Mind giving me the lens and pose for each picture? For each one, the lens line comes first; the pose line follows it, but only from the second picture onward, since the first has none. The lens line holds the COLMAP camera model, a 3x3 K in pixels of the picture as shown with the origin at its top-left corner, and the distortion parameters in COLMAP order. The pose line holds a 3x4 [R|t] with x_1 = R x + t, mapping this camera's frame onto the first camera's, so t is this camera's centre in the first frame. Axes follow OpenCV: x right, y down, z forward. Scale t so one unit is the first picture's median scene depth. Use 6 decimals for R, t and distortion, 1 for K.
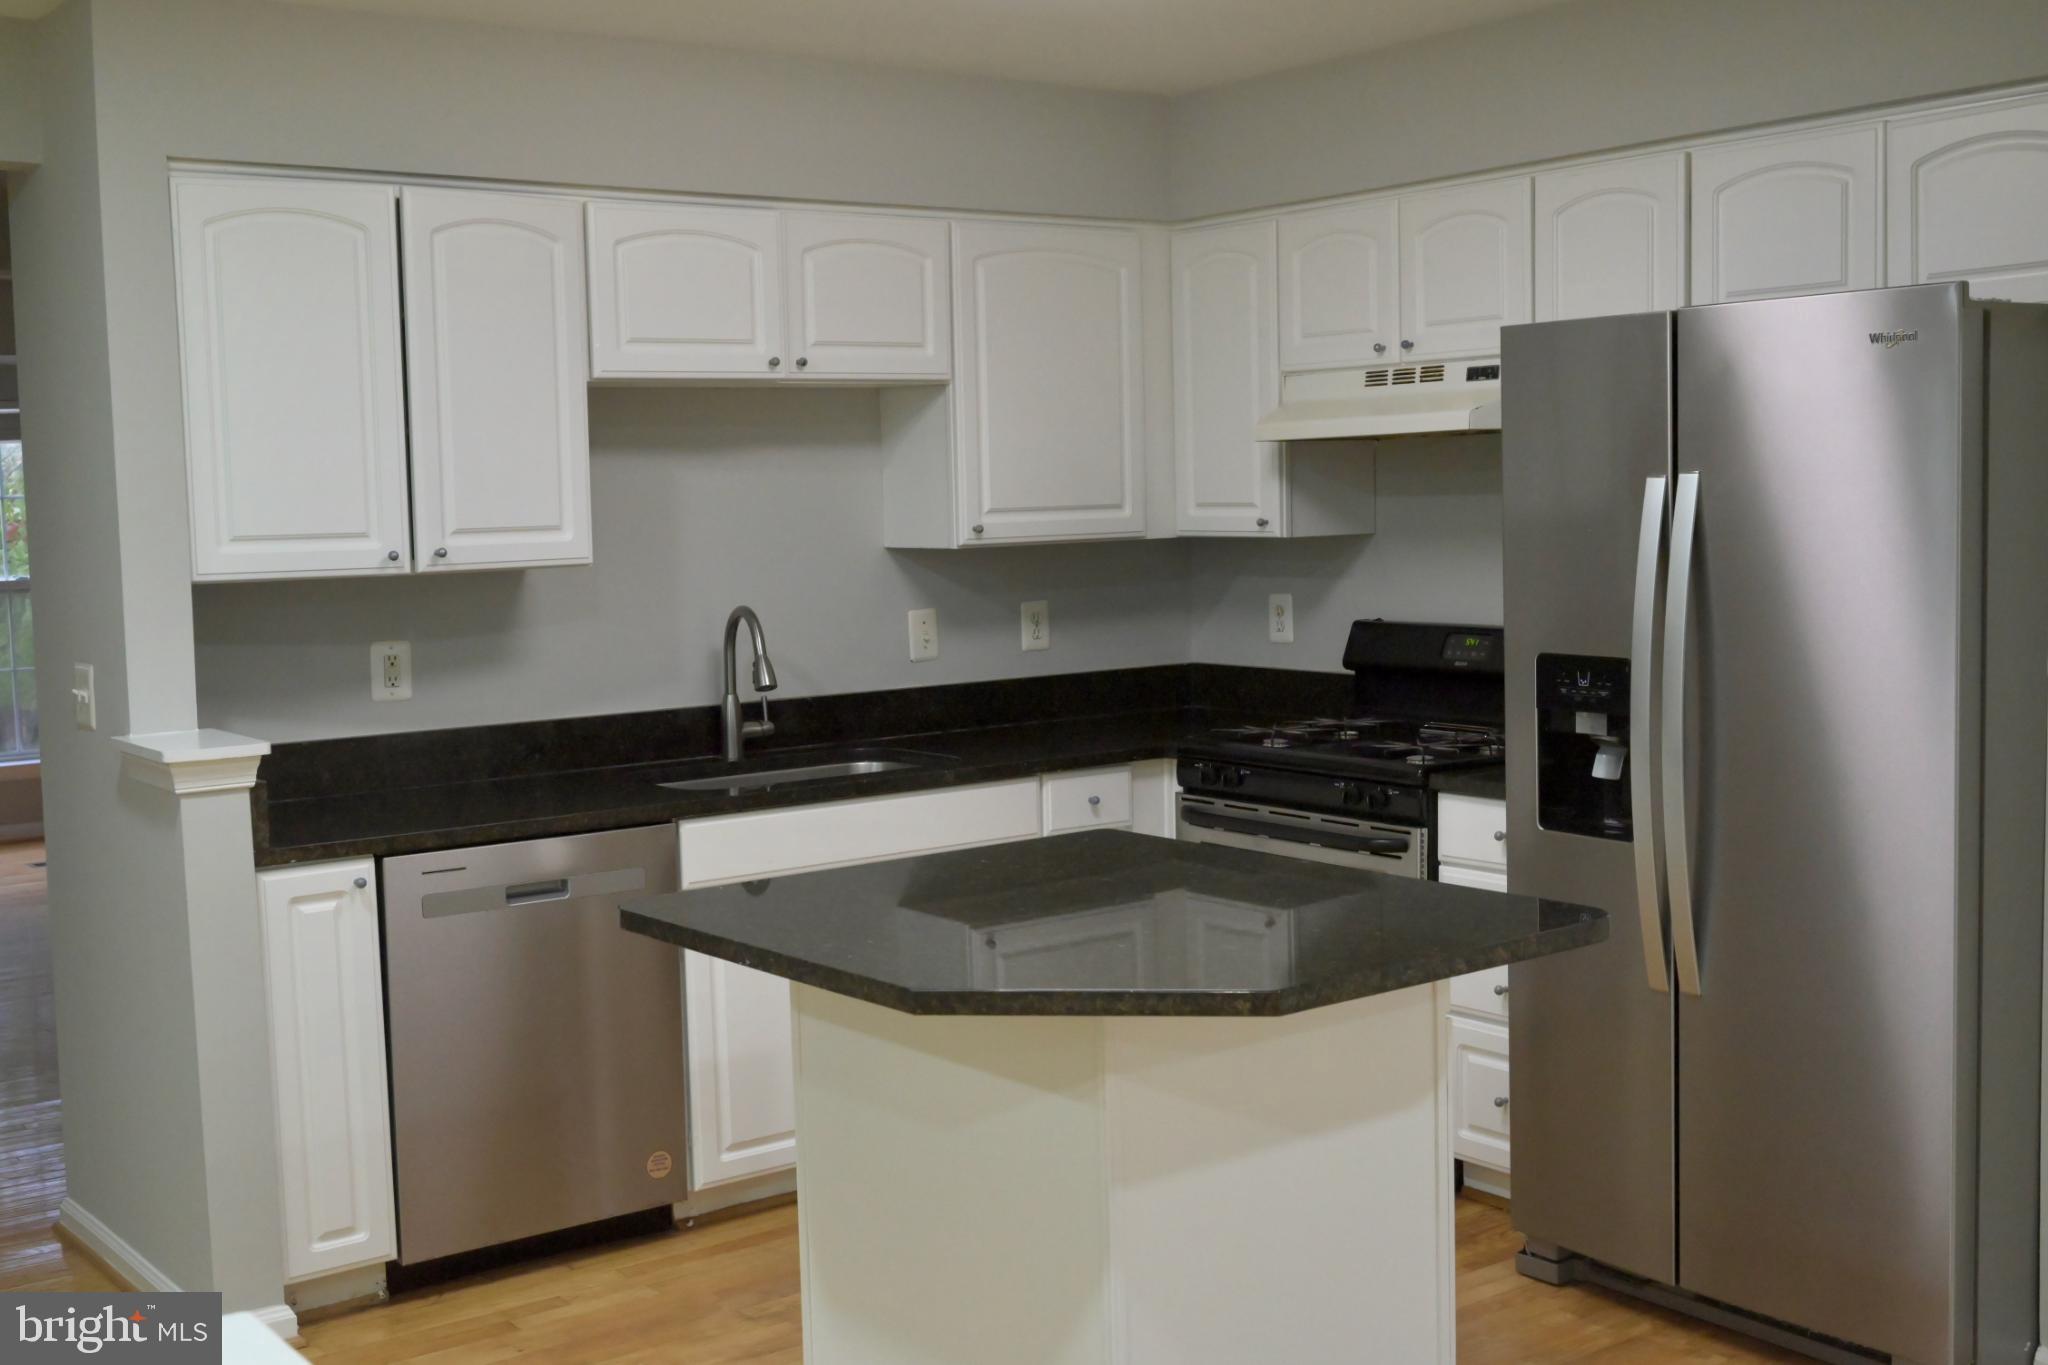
lens RADIAL K [[2244.6, 0, 1024.0], [0, 2244.6, 682.5], [0, 0, 1]] dist [-0.016999, -0.013219]
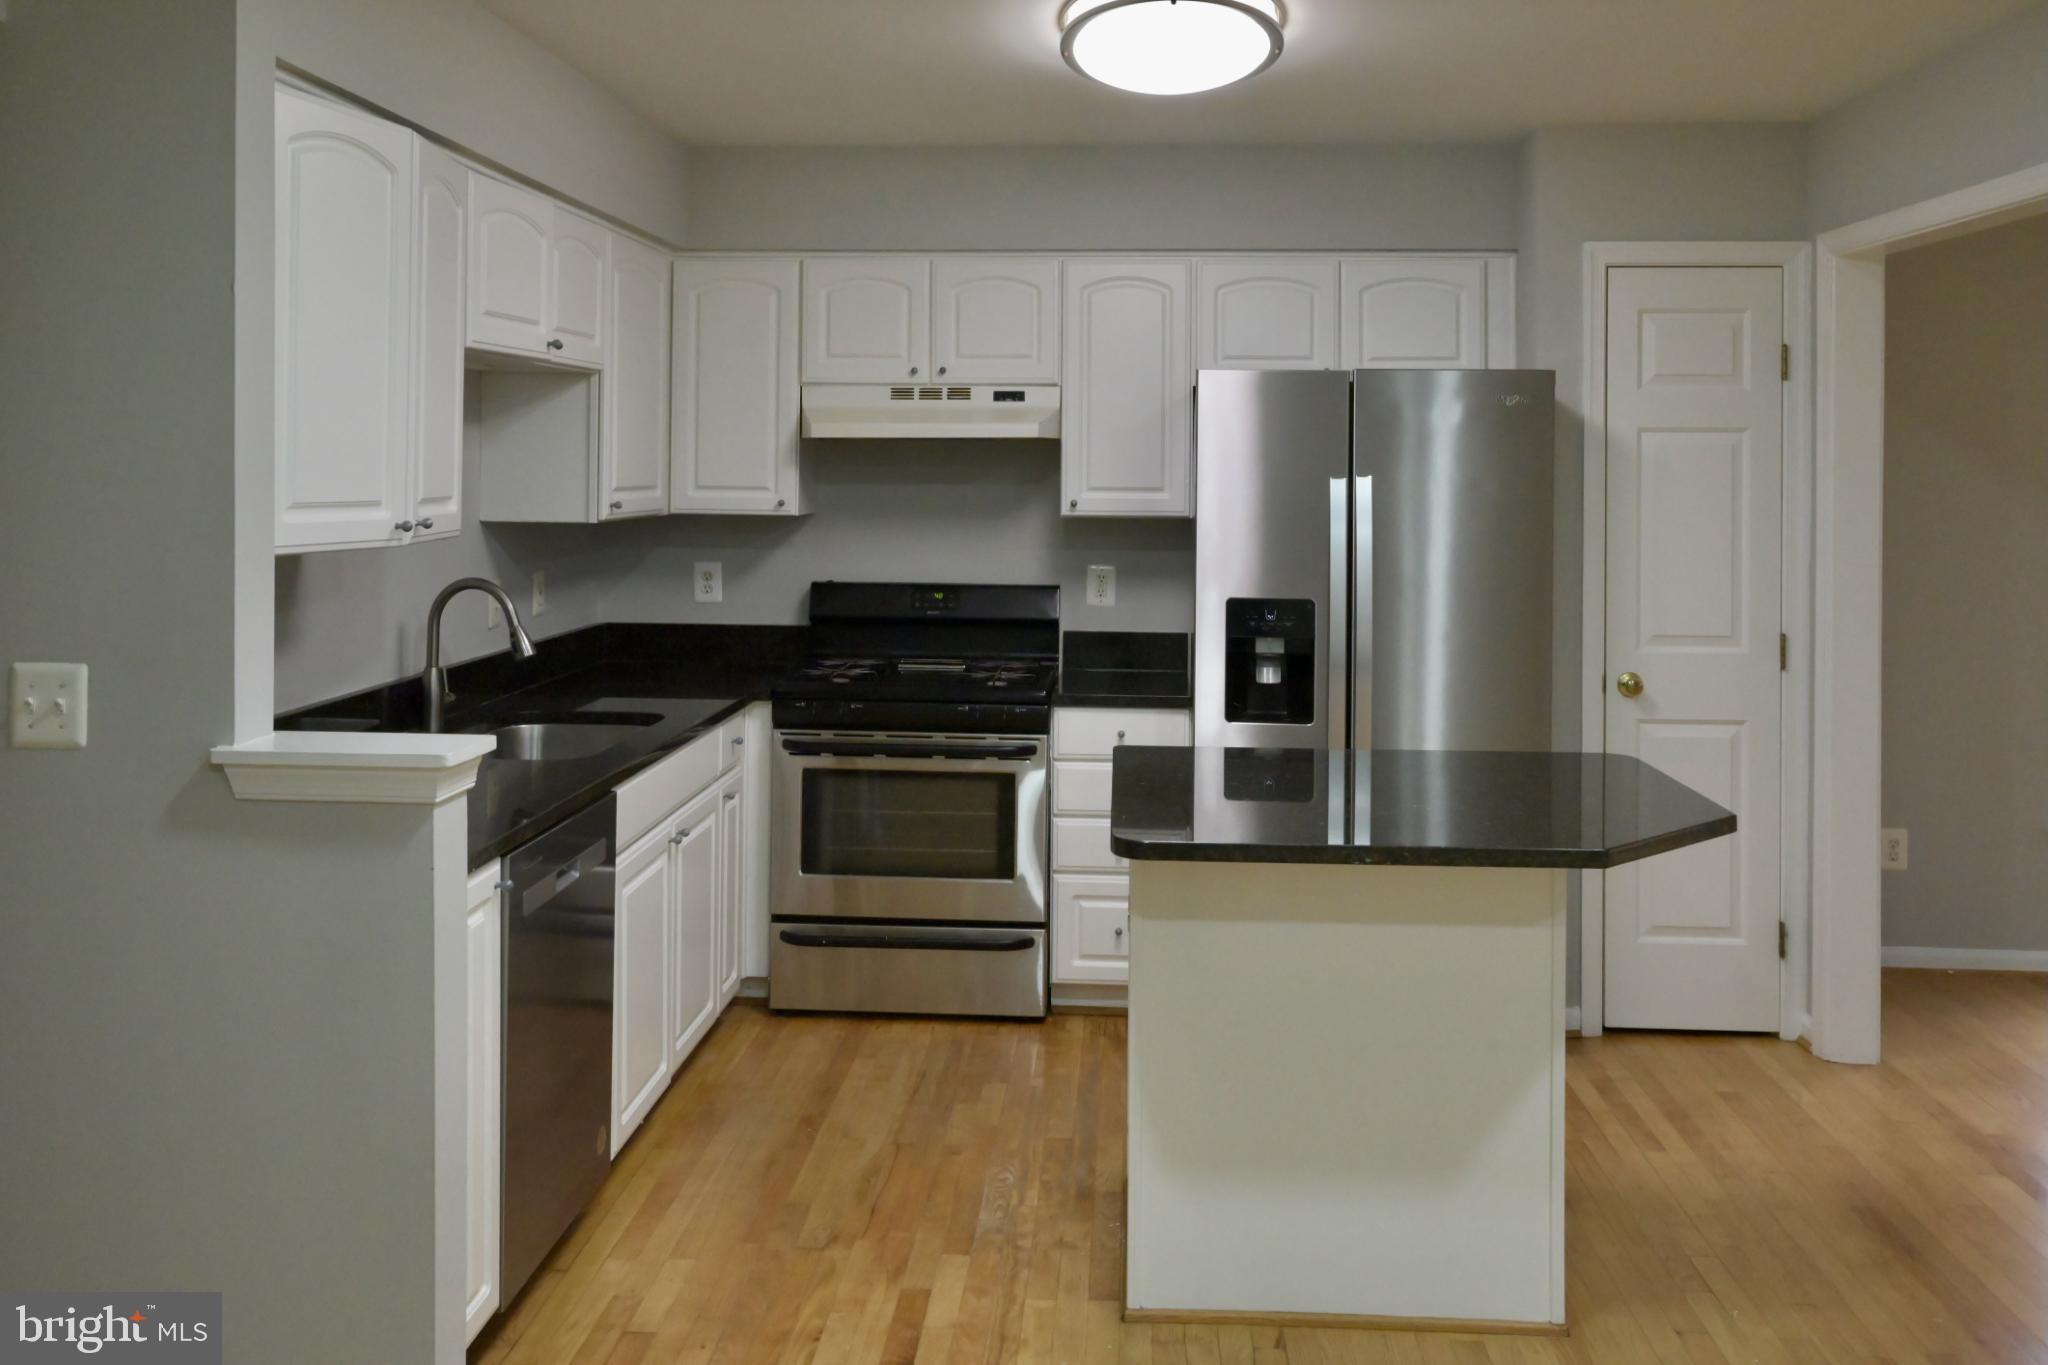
lens RADIAL K [[1729.7, 0, 1024.8], [0, 1729.7, 471.8], [0, 0, 1]] dist [-0.040937, 0.000067]
pose [[0.649084, 0.028534, 0.760181, -0.571071], [0.041671, 0.996462, -0.072984, -0.015179], [-0.759574, 0.079050, 0.645599, 0.313796]]
